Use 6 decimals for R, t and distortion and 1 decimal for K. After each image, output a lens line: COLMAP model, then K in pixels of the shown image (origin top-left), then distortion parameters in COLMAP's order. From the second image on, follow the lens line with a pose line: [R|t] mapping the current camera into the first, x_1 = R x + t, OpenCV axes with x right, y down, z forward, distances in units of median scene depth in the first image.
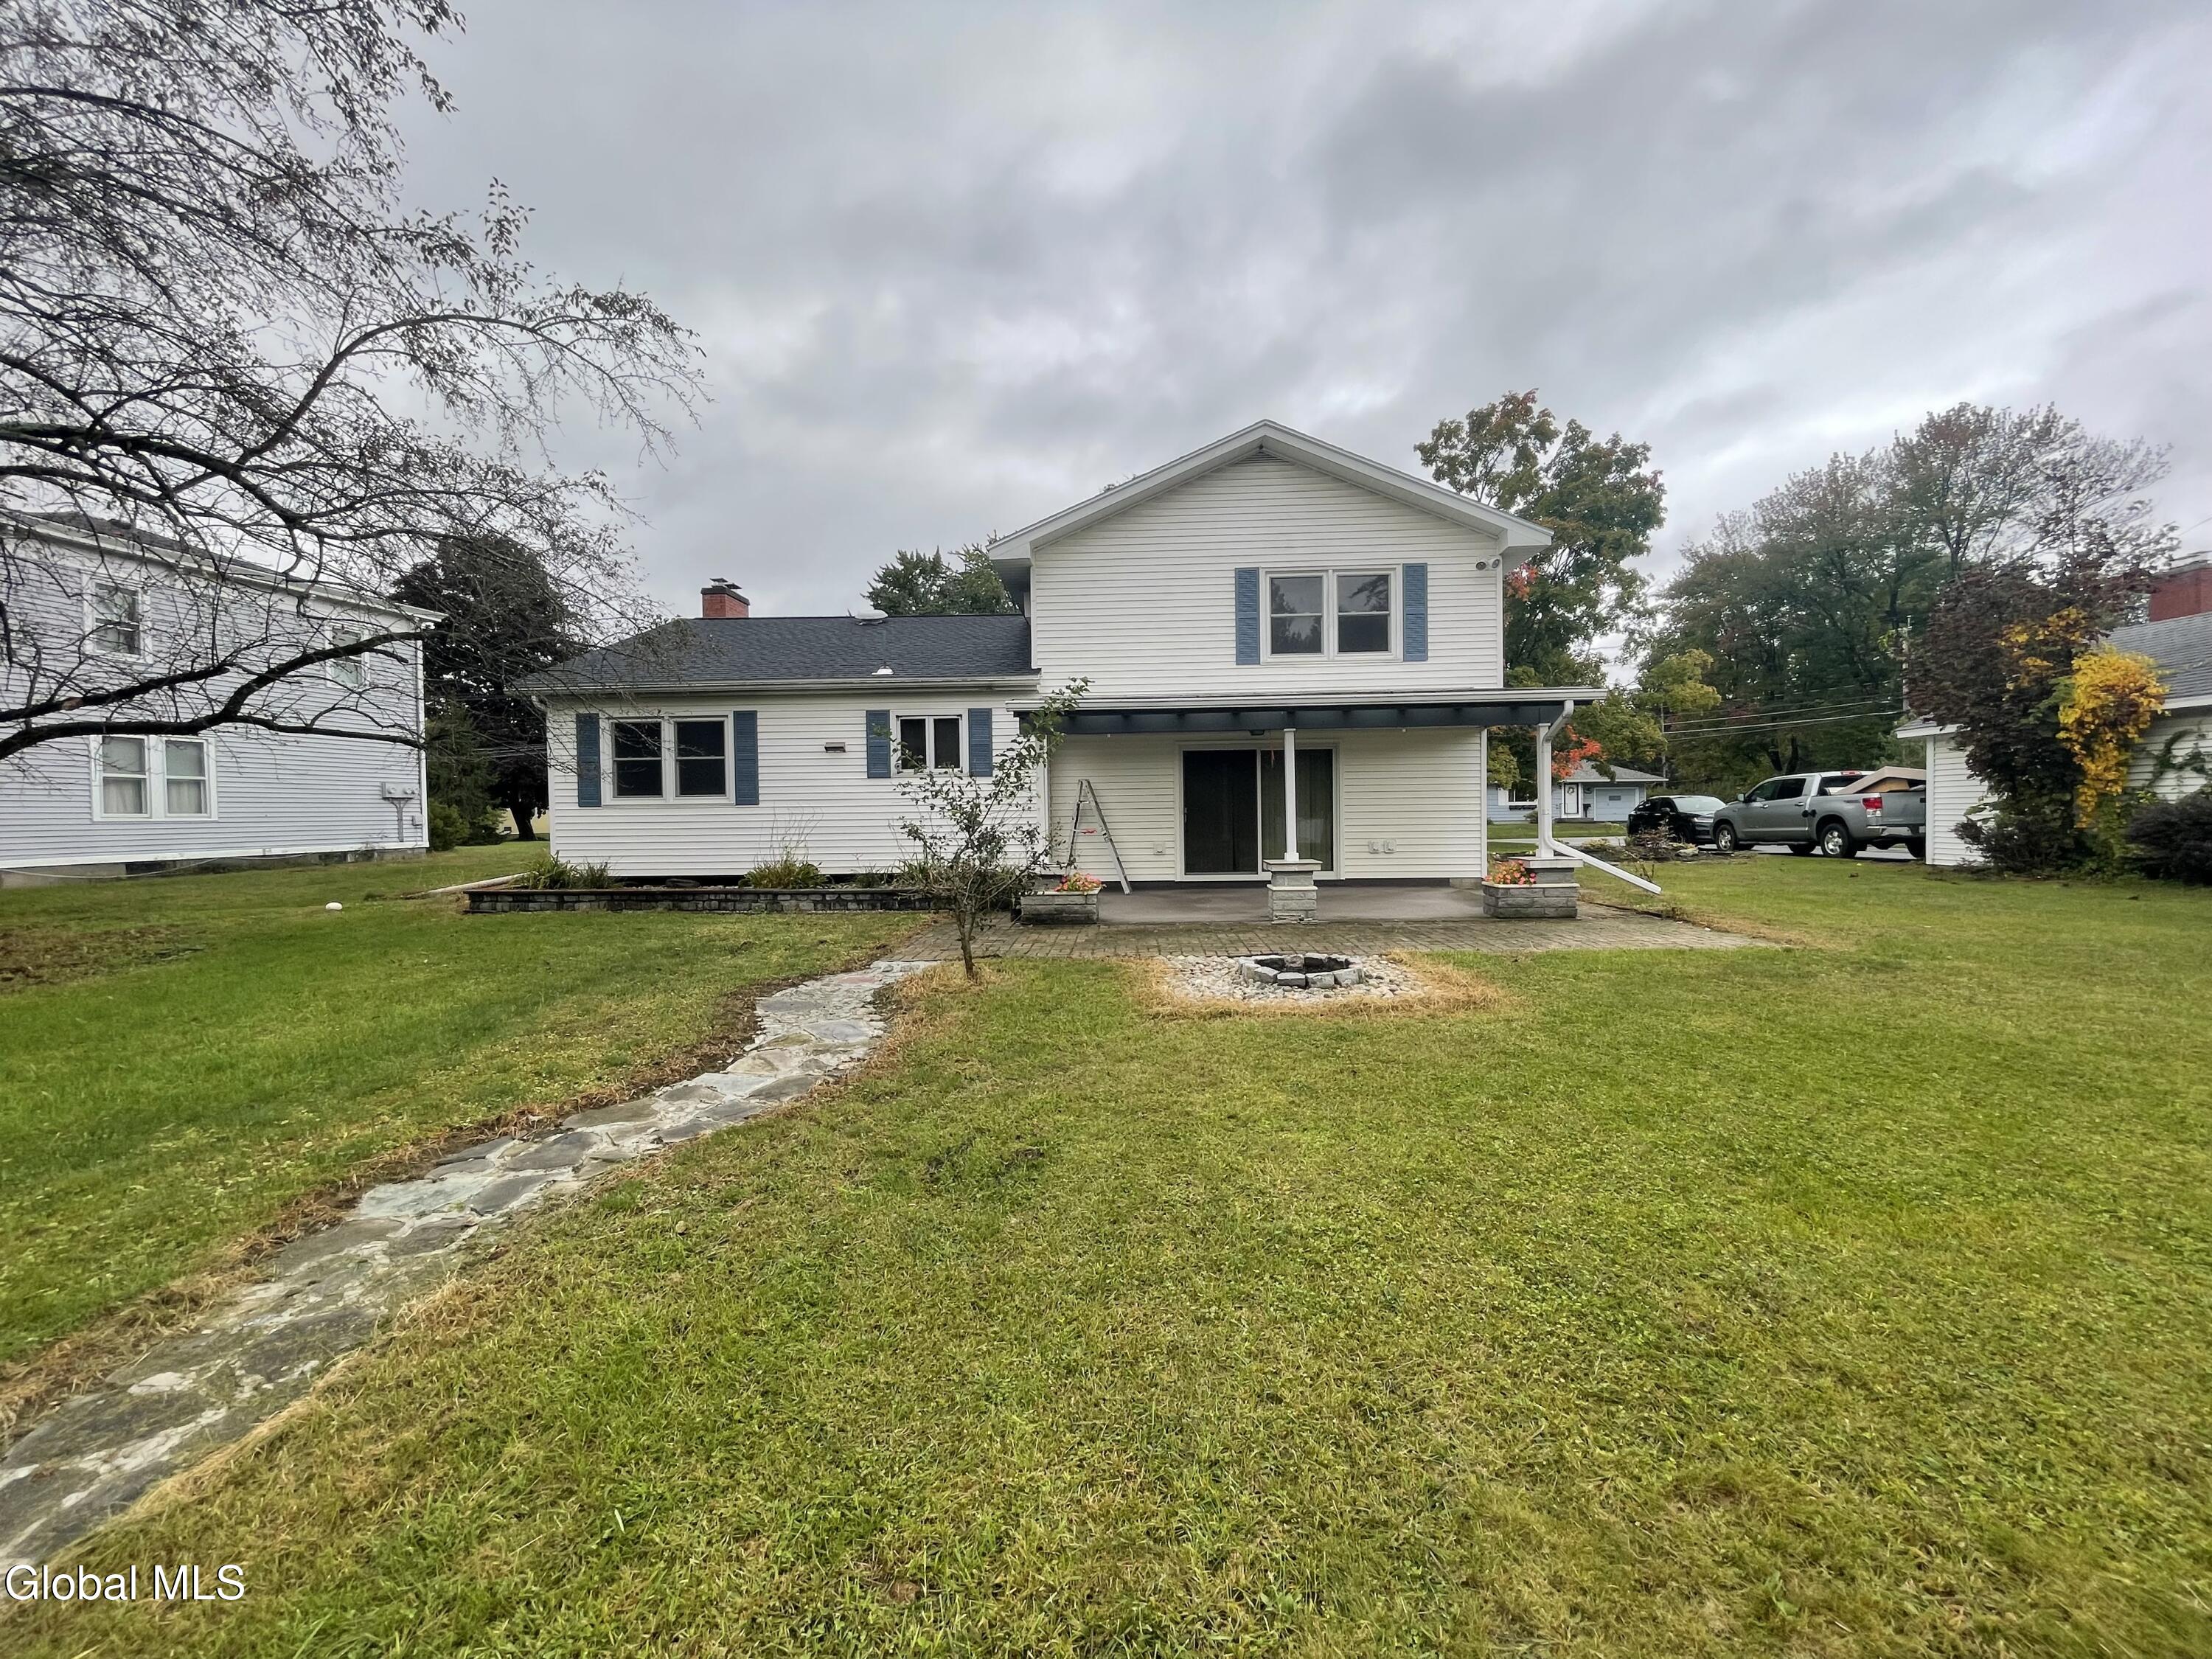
lens RADIAL K [[901.2, 0, 1106.0], [0, 901.2, 829.5], [0, 0, 1]] dist [-0.001267, 0.000035]
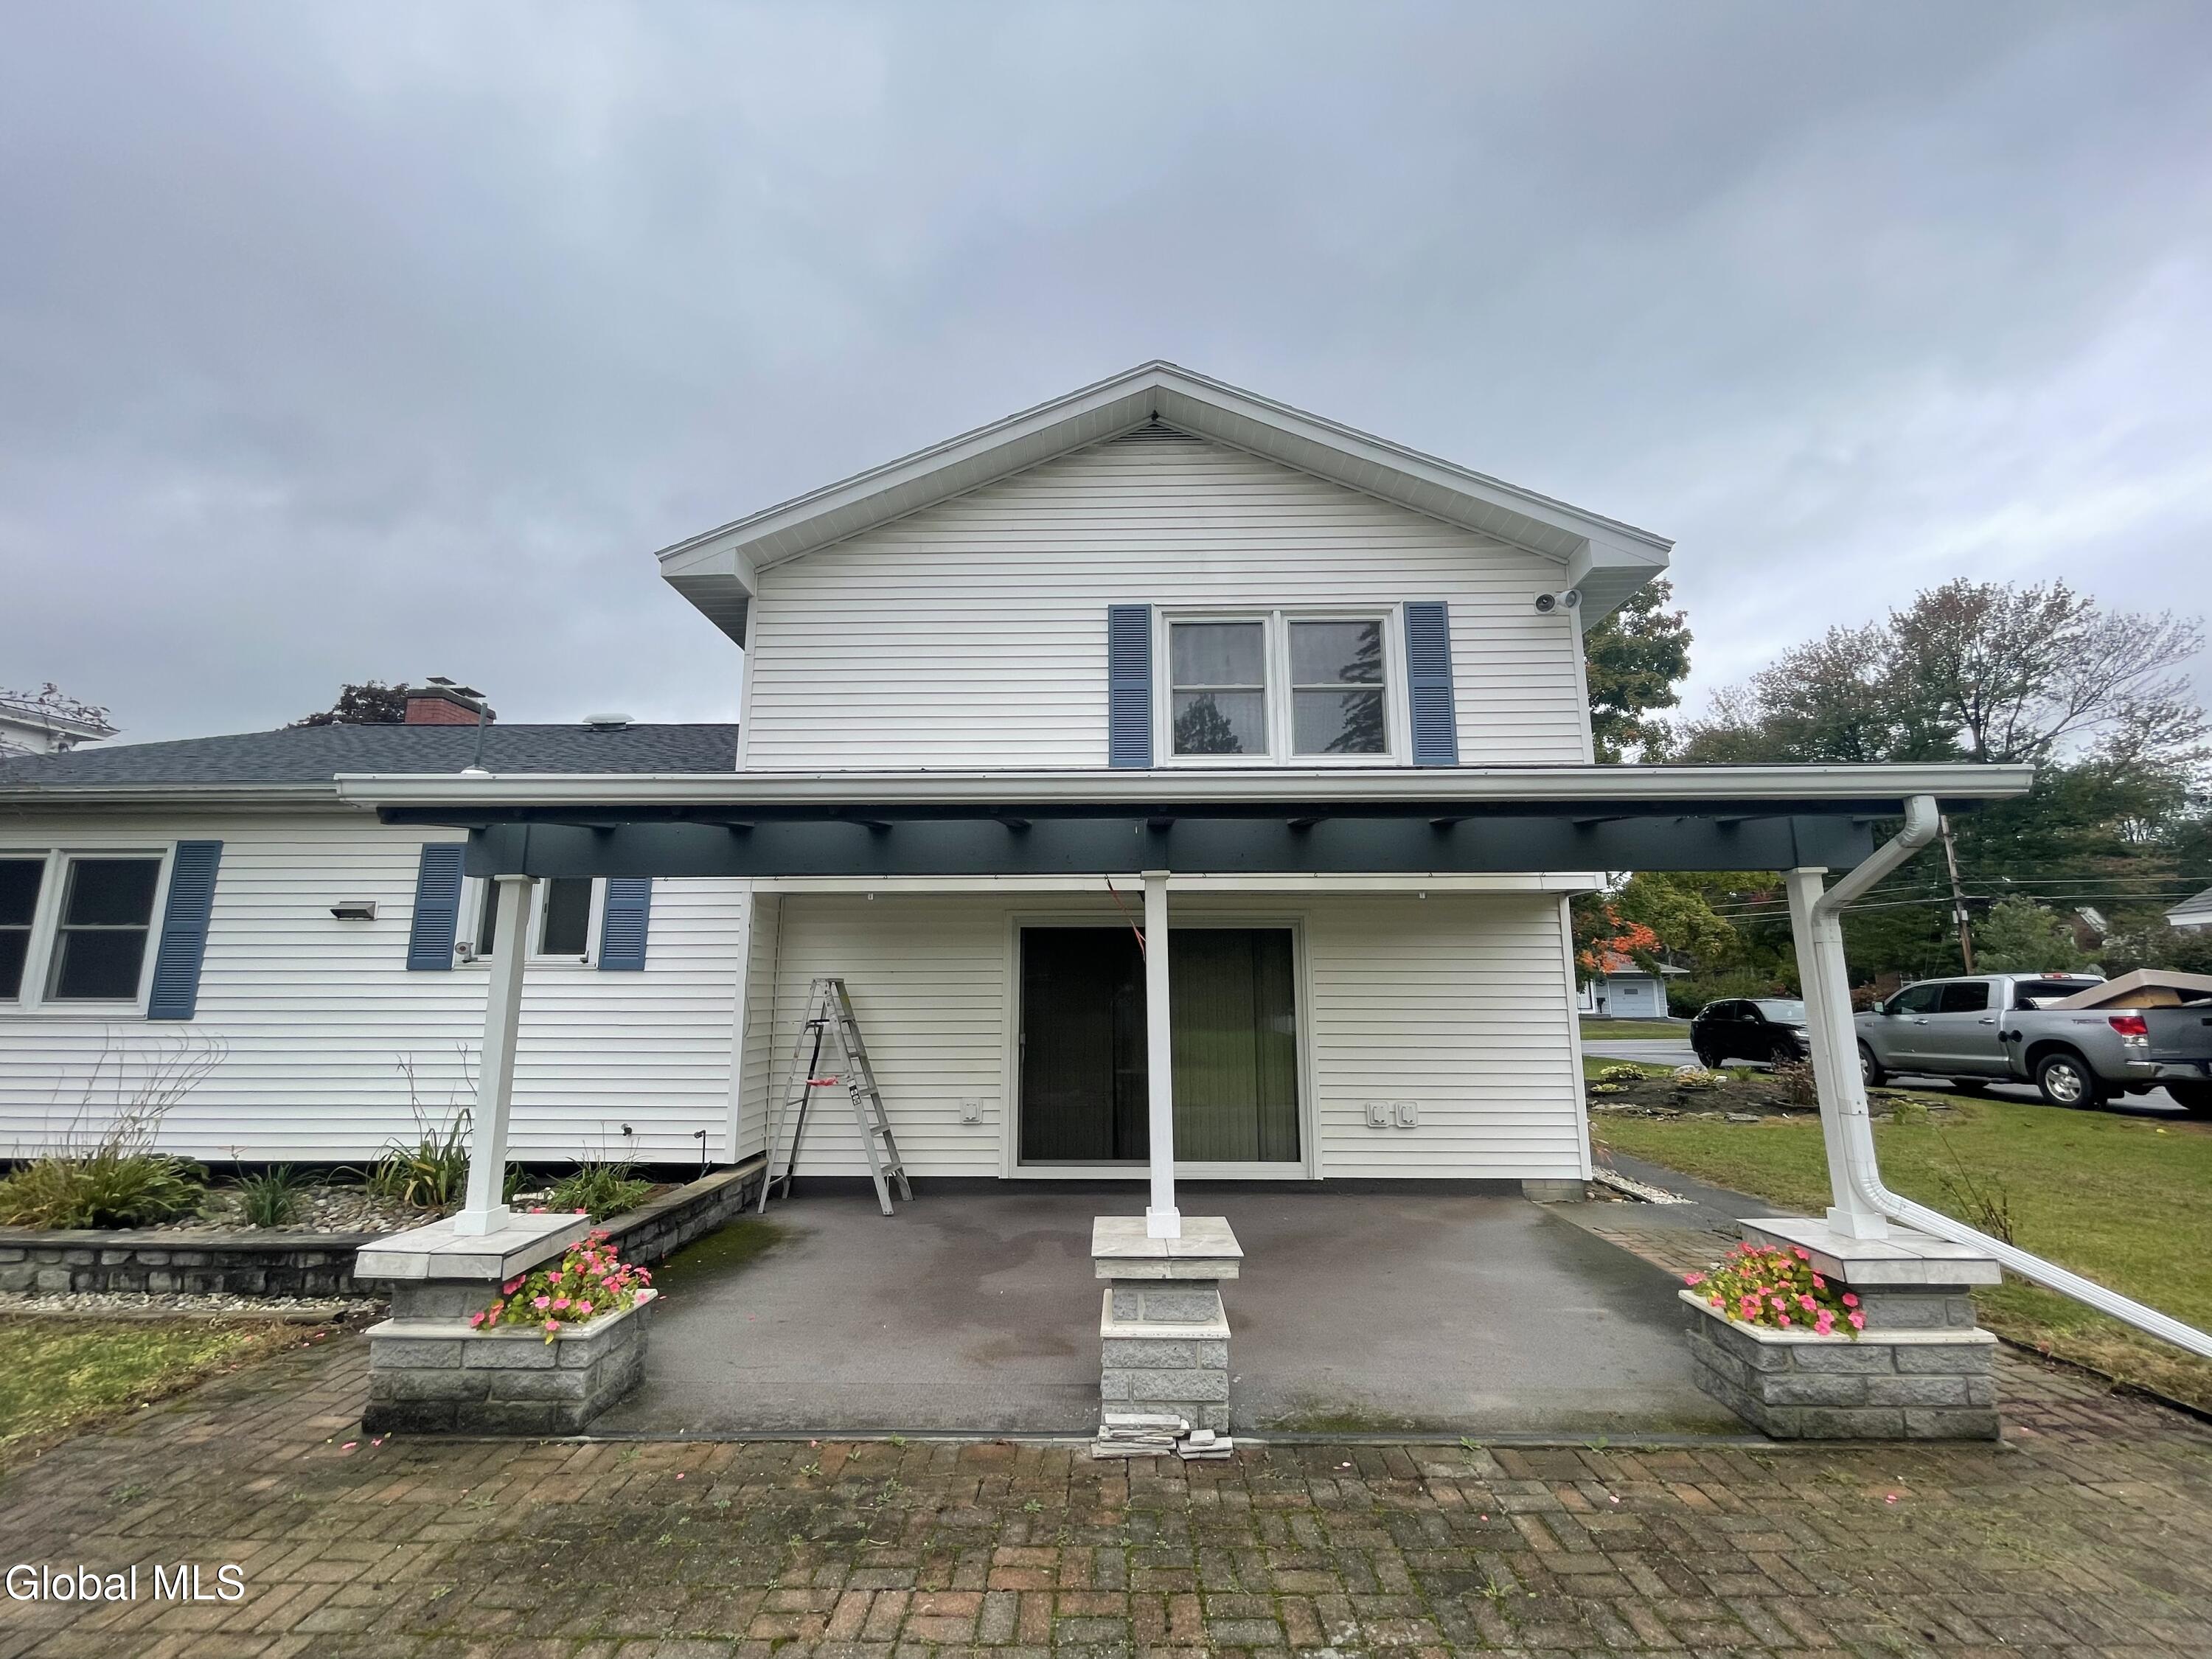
lens RADIAL K [[901.2, 0, 1106.0], [0, 901.2, 829.5], [0, 0, 1]] dist [-0.001267, 0.000035]
pose [[0.999819, 0.015834, 0.010512, 0.099092], [-0.013430, 0.979962, -0.198733, -0.028774], [-0.013448, 0.198556, 0.979997, 0.341323]]
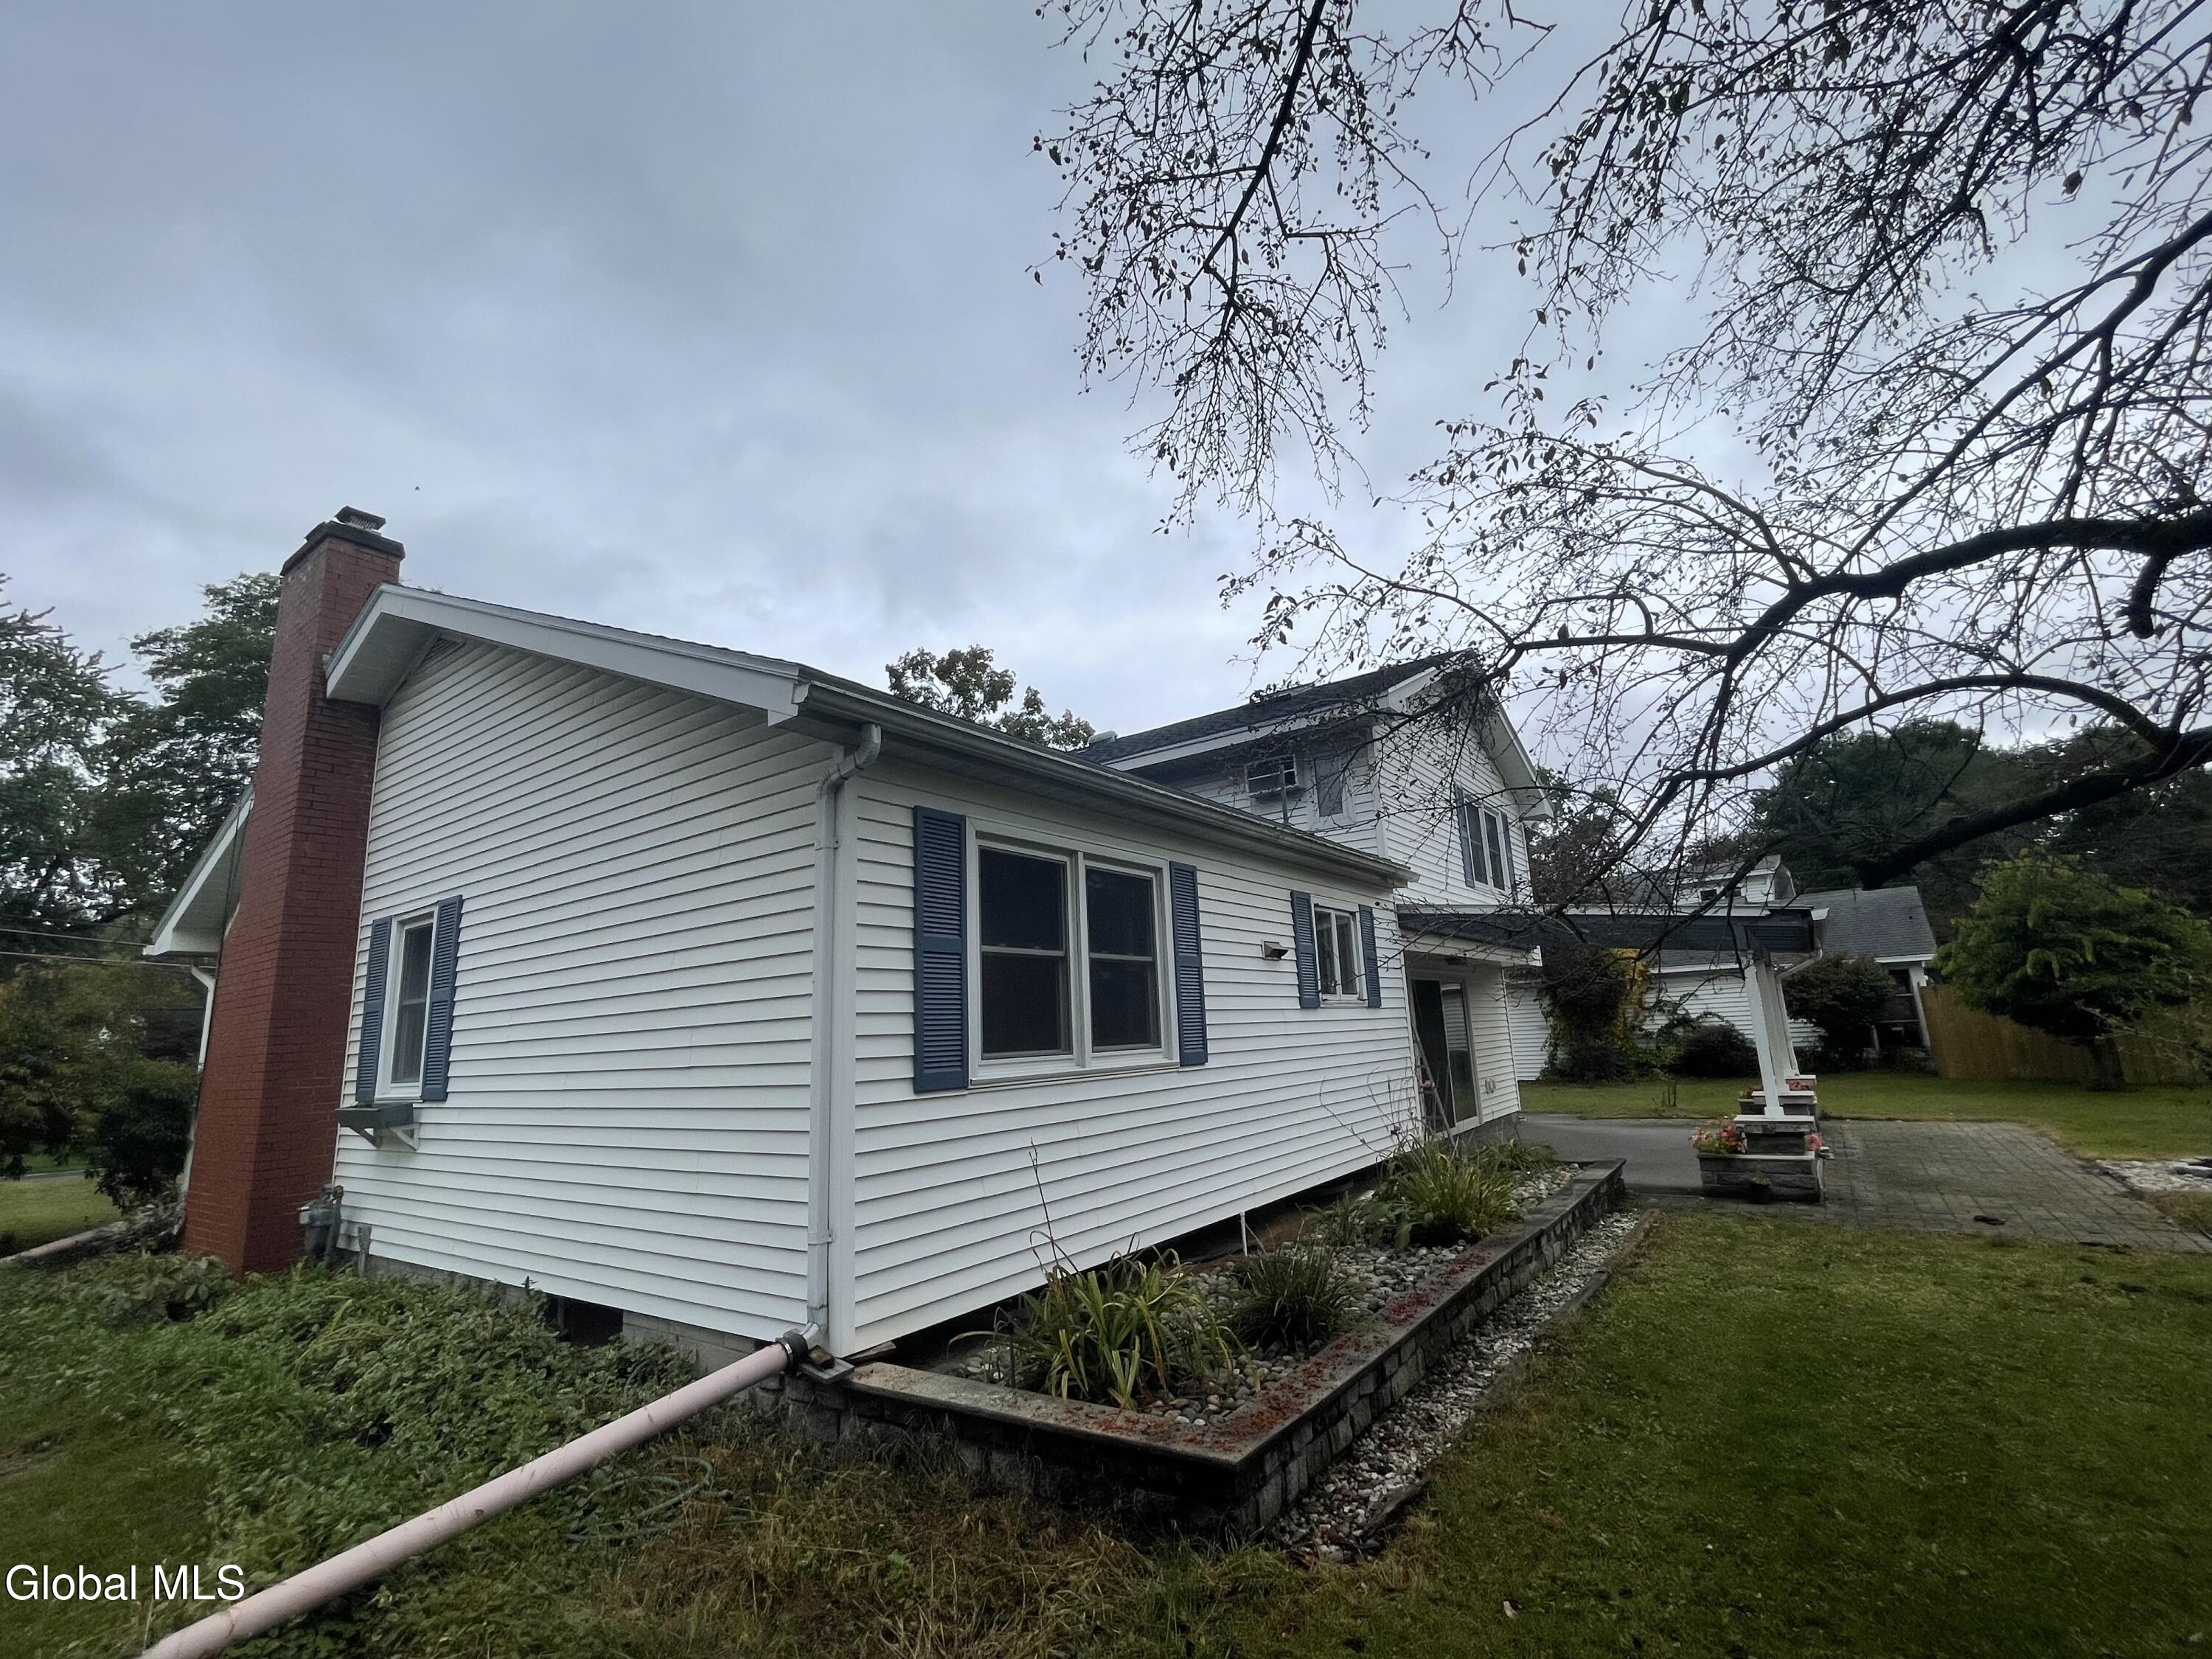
lens RADIAL K [[973.2, 0, 1106.0], [0, 973.2, 829.5], [0, 0, 1]] dist [0.000427, 0.000012]
pose [[0.557990, 0.160408, 0.814197, -0.621863], [0.064449, 0.969800, -0.235233, -0.022383], [-0.827341, 0.183732, 0.530801, 0.556122]]
